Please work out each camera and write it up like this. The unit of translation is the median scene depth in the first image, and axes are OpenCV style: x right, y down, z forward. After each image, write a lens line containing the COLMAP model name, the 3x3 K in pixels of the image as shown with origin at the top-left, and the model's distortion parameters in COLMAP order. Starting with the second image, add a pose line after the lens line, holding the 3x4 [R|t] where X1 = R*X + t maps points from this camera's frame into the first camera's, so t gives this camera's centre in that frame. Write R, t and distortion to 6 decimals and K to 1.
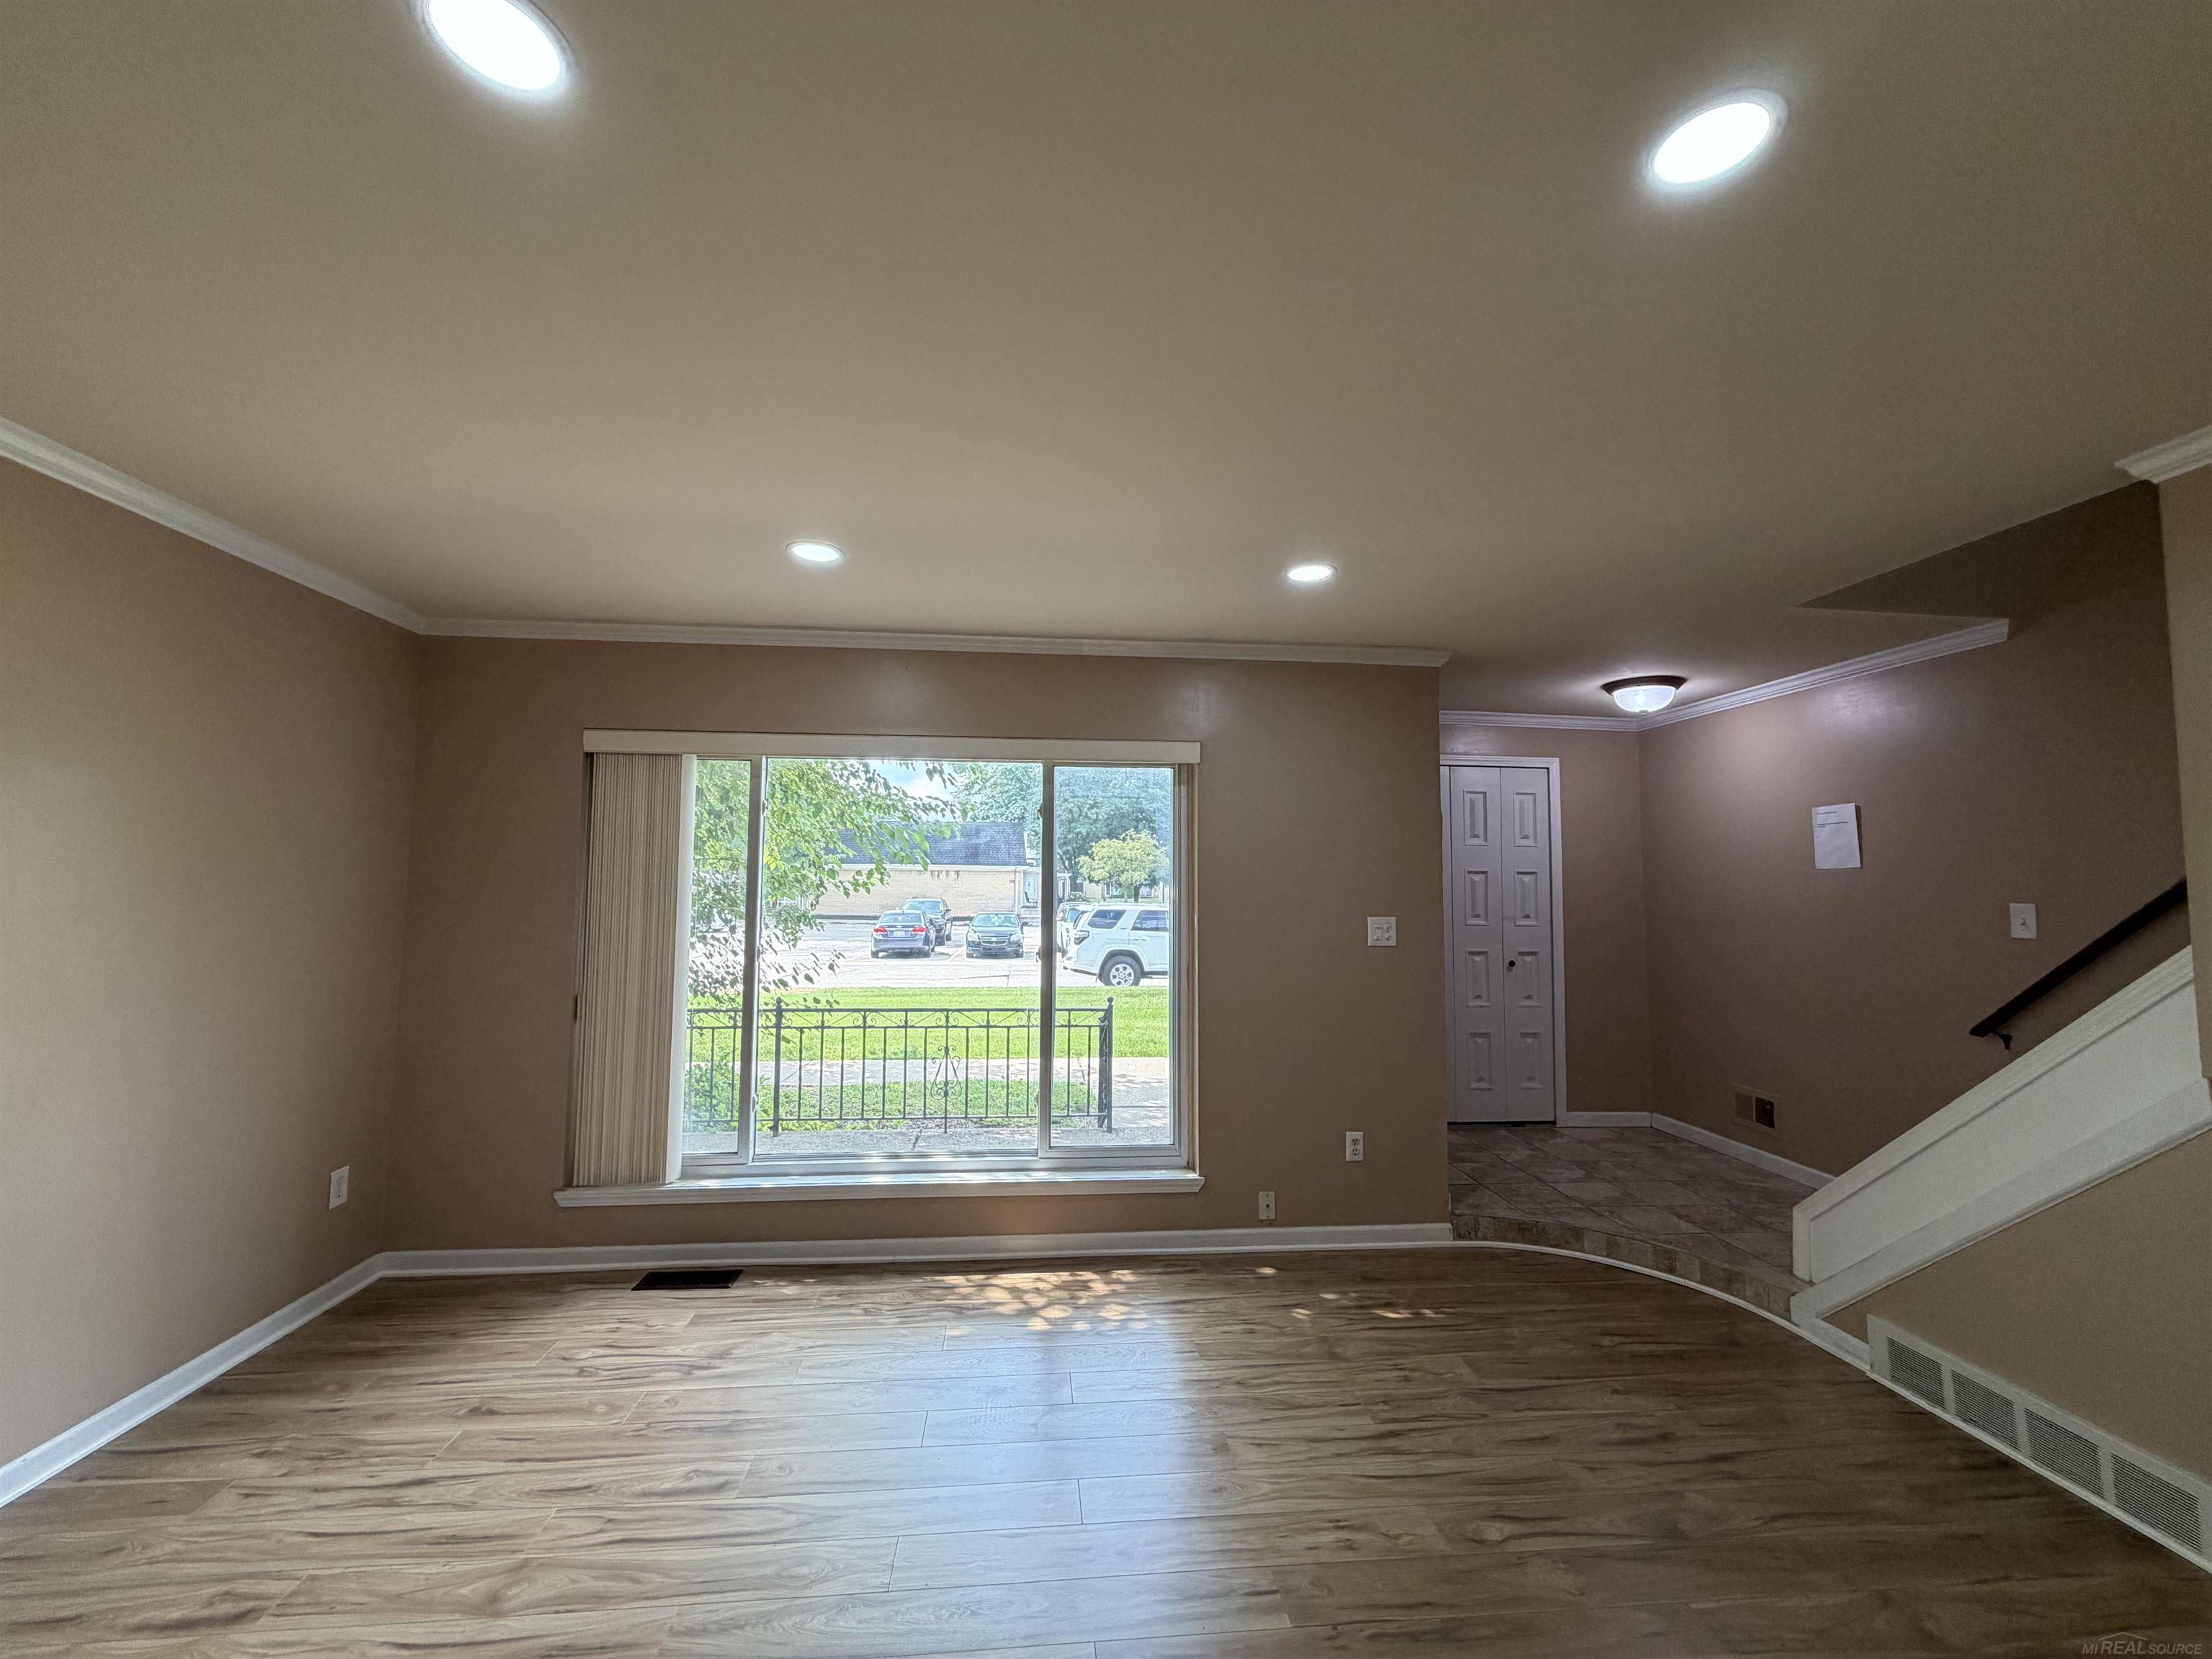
lens RADIAL K [[880.7, 0, 1106.0], [0, 880.7, 829.5], [0, 0, 1]] dist [0.000947, 0.000187]
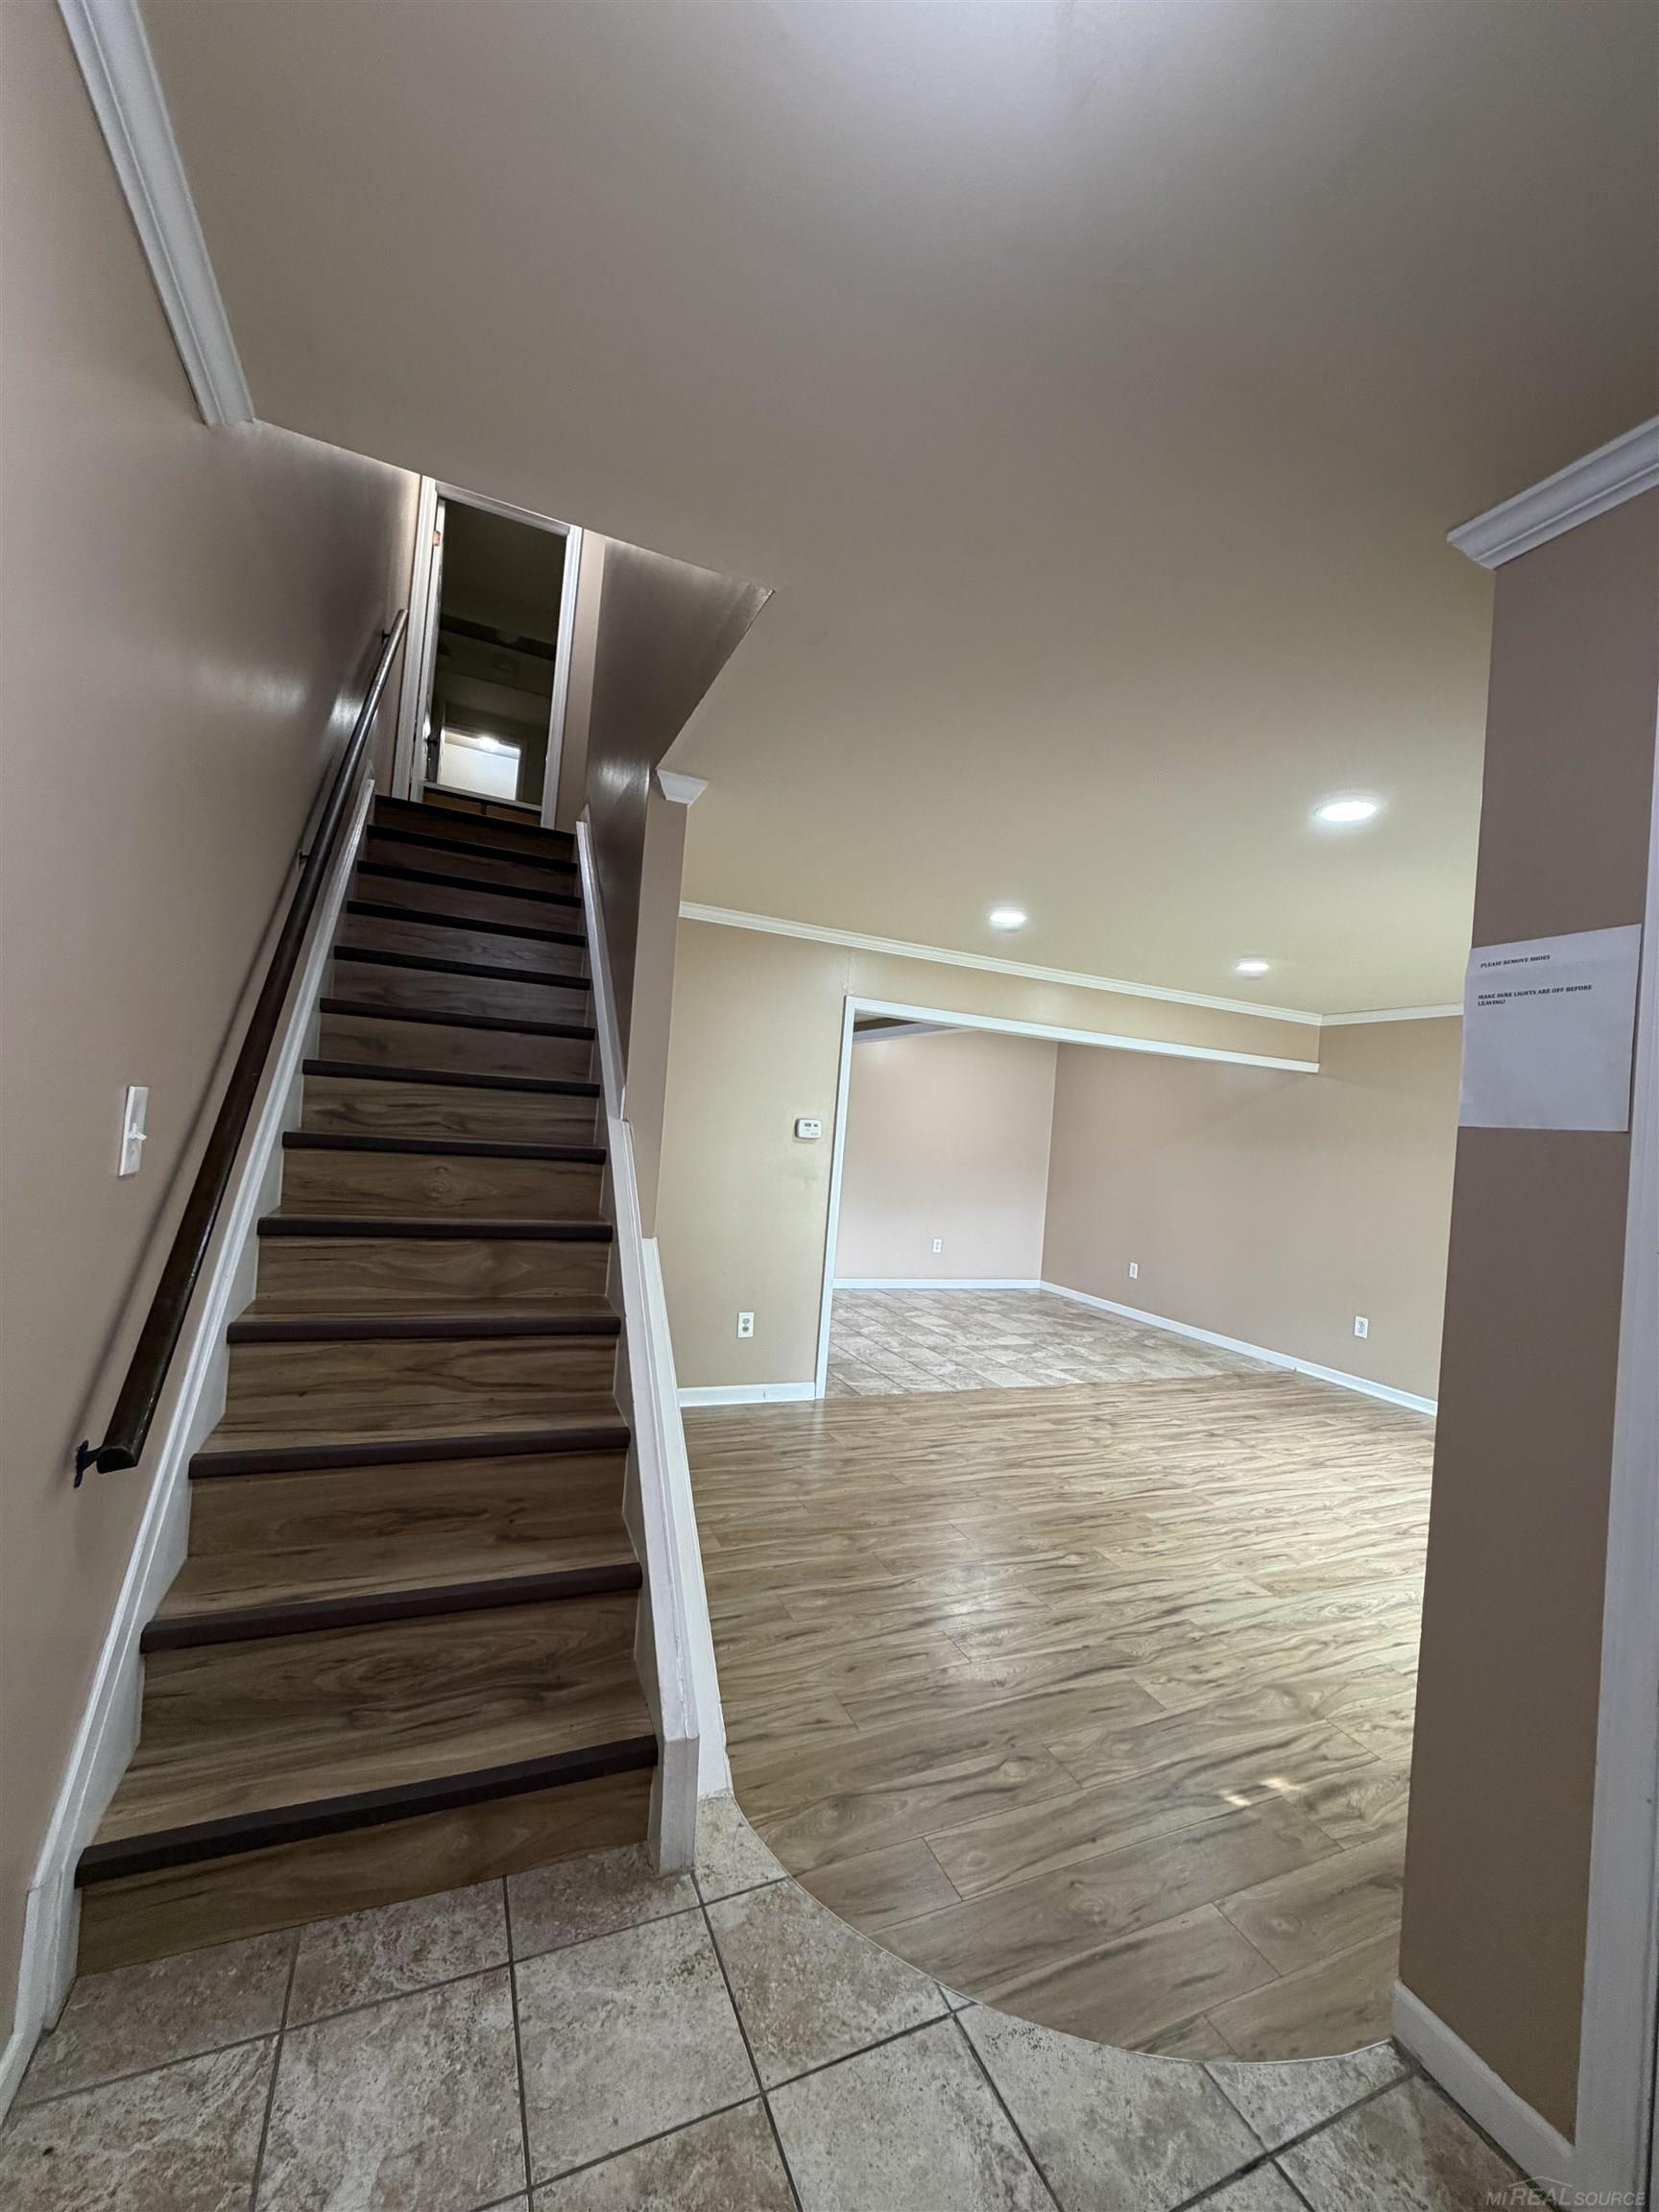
lens RADIAL K [[879.2, 0, 829.5], [0, 879.2, 1106.0], [0, 0, 1]] dist [0.000350, -0.000294]
pose [[-0.945196, -0.092197, -0.313216, 0.824323], [-0.067516, 0.993761, -0.088774, 0.101994], [0.319446, -0.062762, -0.945524, 1.396391]]
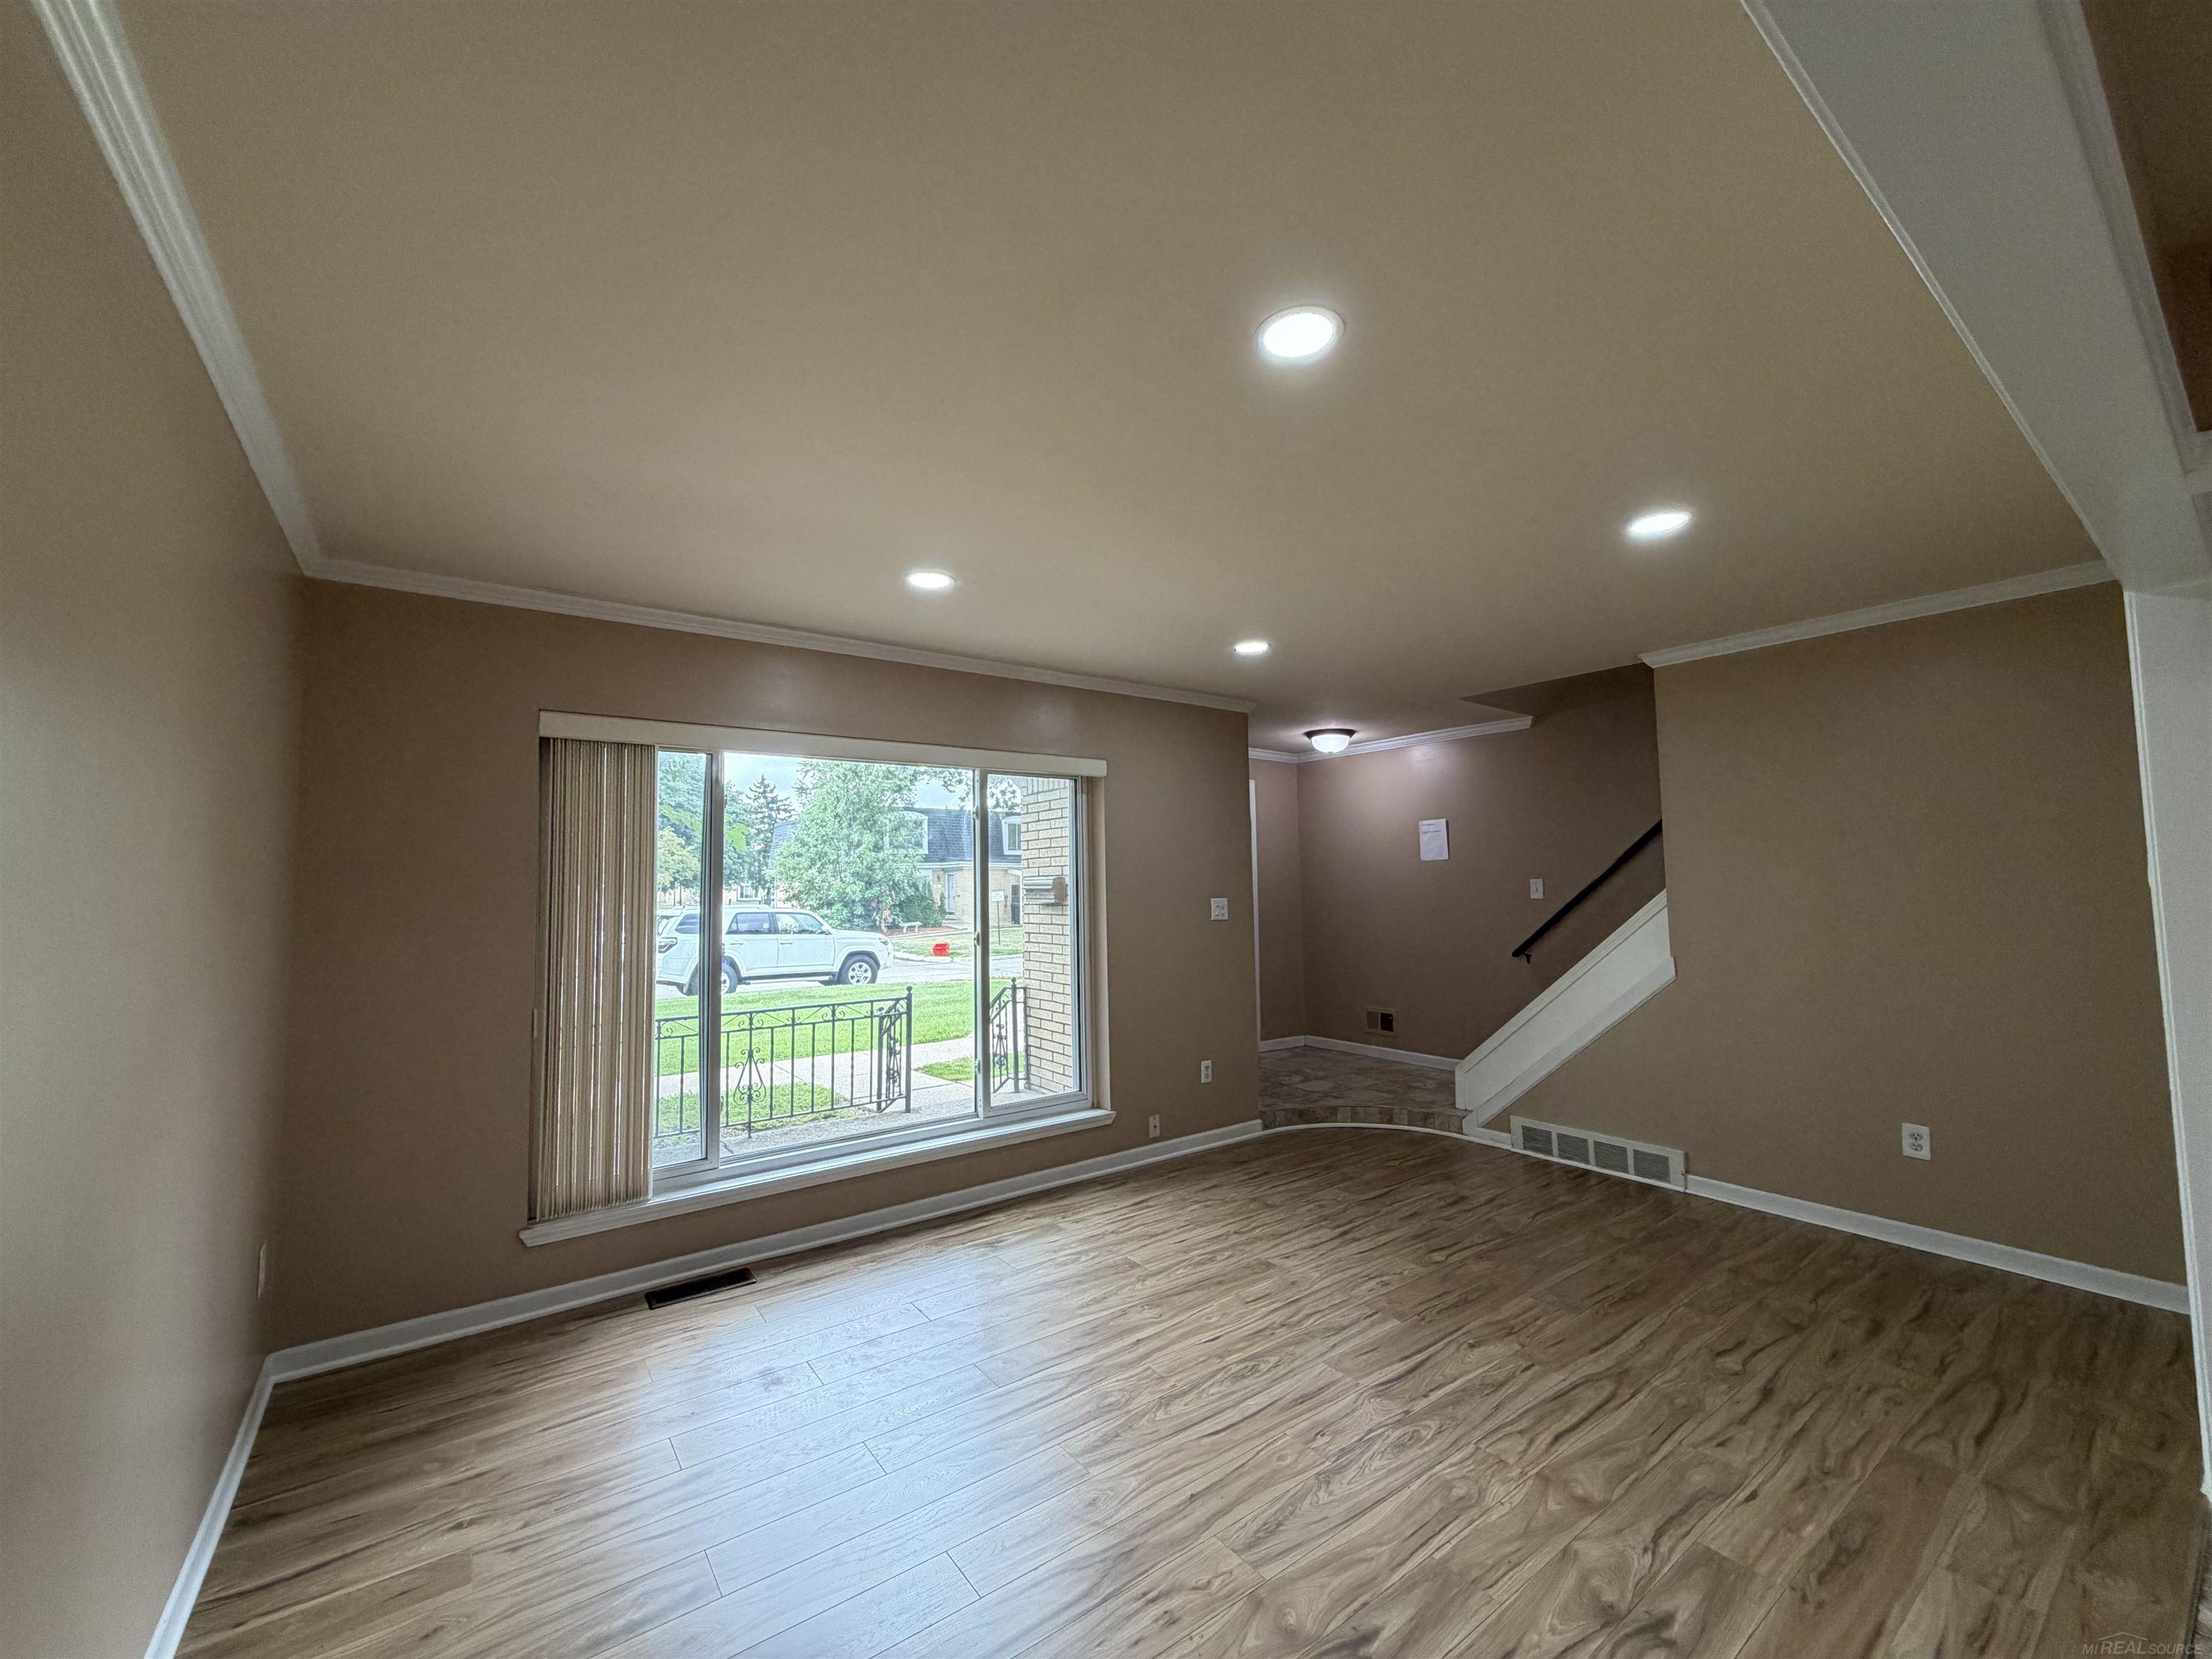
lens RADIAL K [[880.7, 0, 1106.0], [0, 880.7, 829.5], [0, 0, 1]] dist [0.000947, 0.000187]
pose [[0.857973, 0.012642, 0.513539, -0.566751], [-0.012944, 0.999912, -0.002990, 0.001629], [-0.513531, -0.004082, 0.858061, -0.059866]]
